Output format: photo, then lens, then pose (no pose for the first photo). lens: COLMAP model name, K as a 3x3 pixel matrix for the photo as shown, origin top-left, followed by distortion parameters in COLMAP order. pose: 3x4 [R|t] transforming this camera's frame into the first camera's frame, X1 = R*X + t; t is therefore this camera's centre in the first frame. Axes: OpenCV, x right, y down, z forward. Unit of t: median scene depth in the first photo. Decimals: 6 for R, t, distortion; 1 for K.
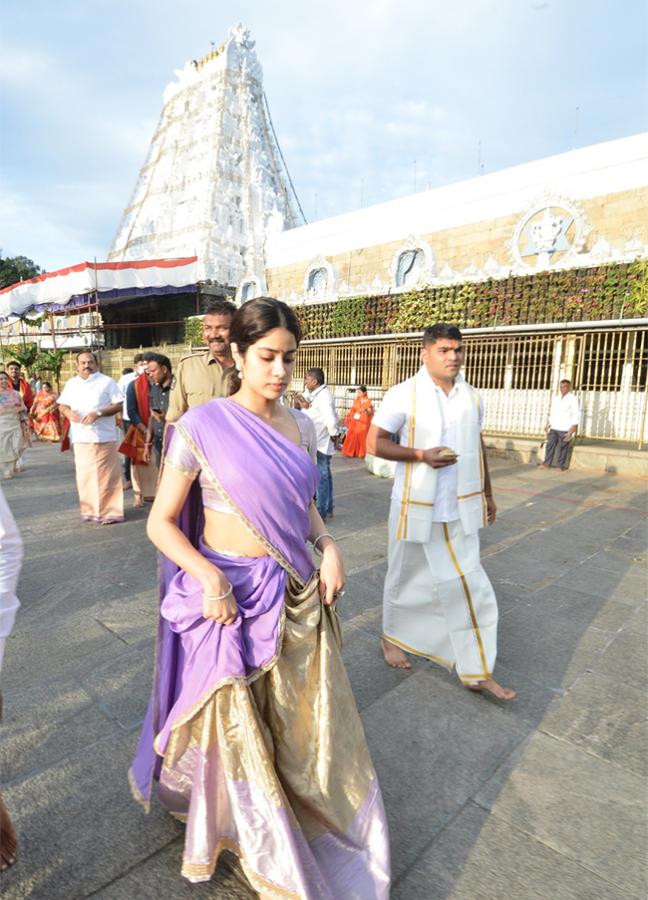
lens RADIAL K [[489.5, 0, 326.4], [0, 489.5, 463.7], [0, 0, 1]] dist [0.029677, -0.042966]
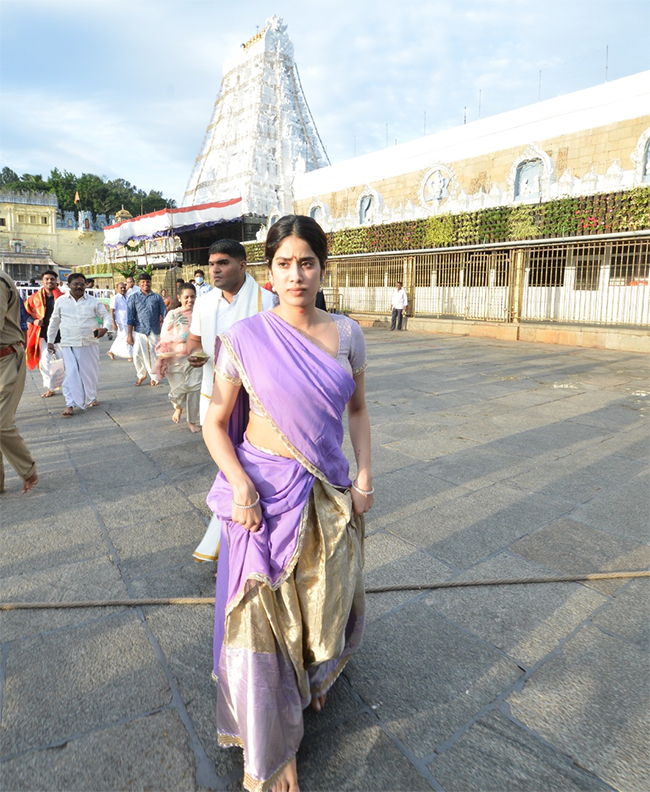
lens RADIAL K [[492.3, 0, 324.4], [0, 492.3, 365.6], [0, 0, 1]] dist [0.006640, -0.001382]
pose [[0.986787, -0.001761, -0.162015, 0.175685], [0.001941, 0.999998, 0.000950, 0.050555], [0.162013, -0.001252, 0.986788, -0.309513]]
